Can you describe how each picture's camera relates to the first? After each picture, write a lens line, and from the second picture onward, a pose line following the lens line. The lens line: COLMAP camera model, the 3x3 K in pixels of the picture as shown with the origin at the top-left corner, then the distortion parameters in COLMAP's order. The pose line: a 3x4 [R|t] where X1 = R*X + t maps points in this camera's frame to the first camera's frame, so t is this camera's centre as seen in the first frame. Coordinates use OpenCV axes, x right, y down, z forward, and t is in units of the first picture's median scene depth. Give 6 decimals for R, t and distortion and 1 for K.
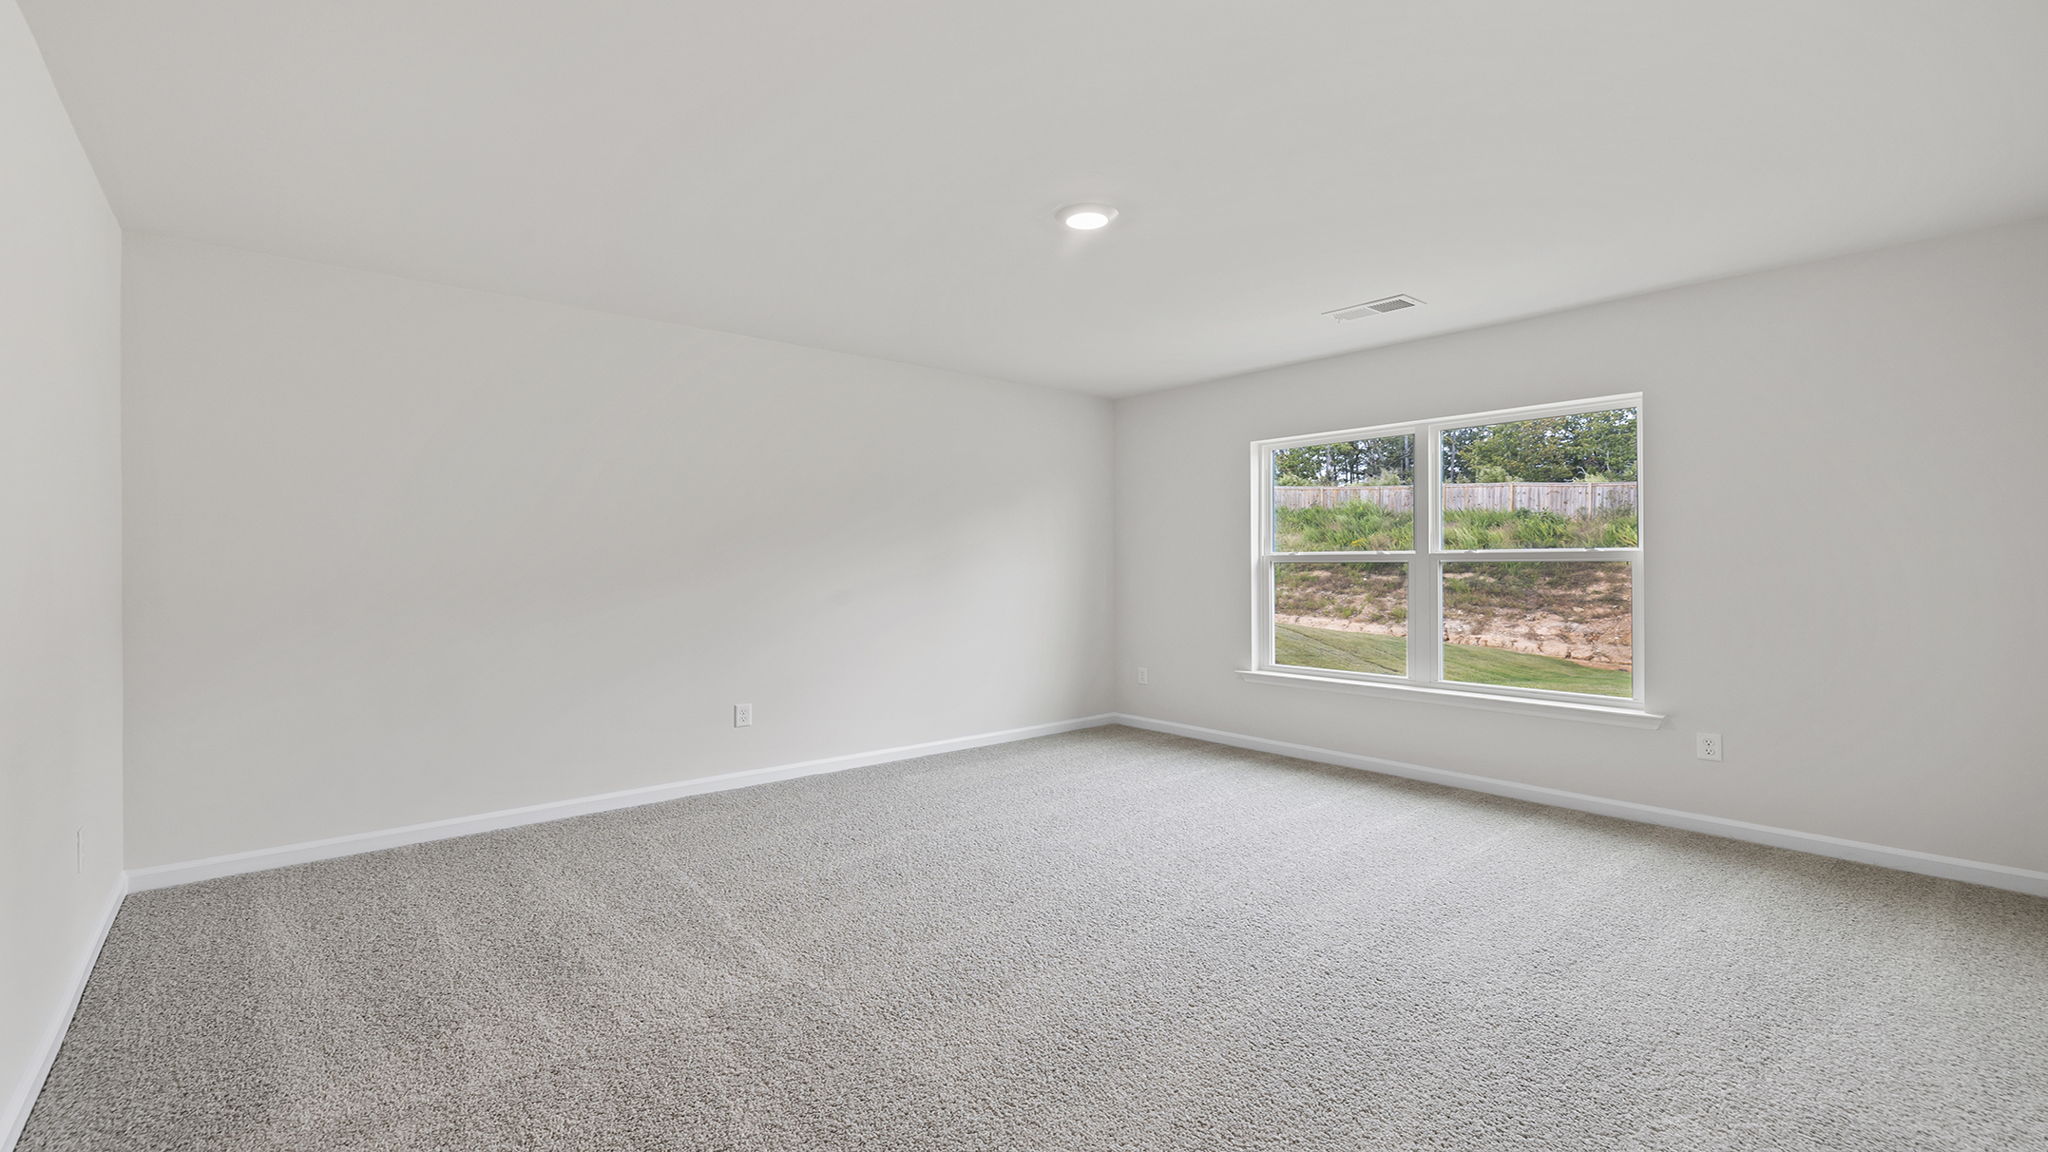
lens RADIAL K [[880.4, 0, 1024.0], [0, 880.4, 576.5], [0, 0, 1]] dist [0.008056, 0.000680]
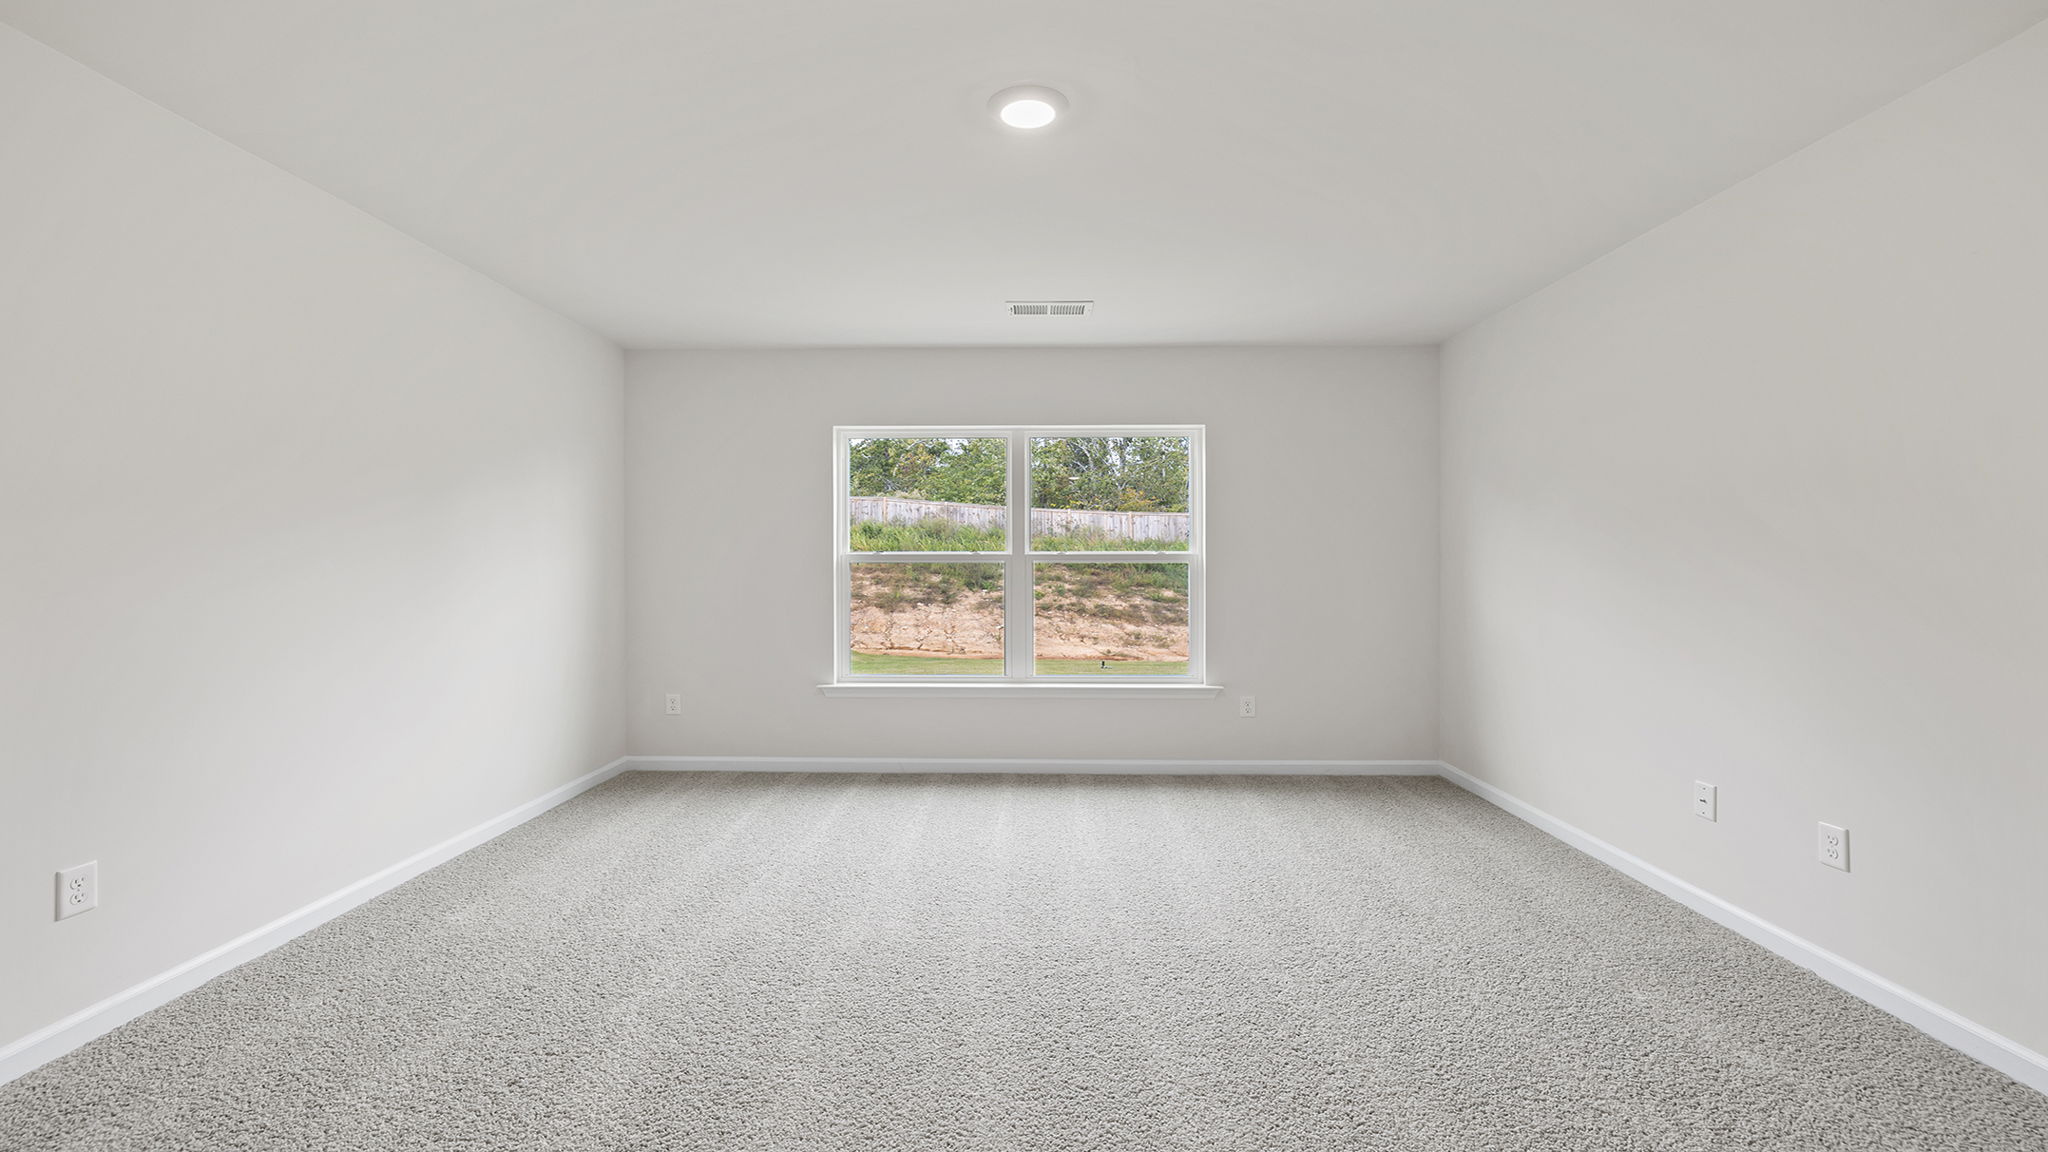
lens RADIAL K [[880.4, 0, 1009.8], [0, 880.4, 572.9], [0, 0, 1]] dist [0.008056, 0.000680]
pose [[0.649966, -0.002508, 0.759959, -0.310877], [0.007417, 0.999968, -0.003043, -0.001007], [-0.759927, 0.007615, 0.649964, 0.292466]]
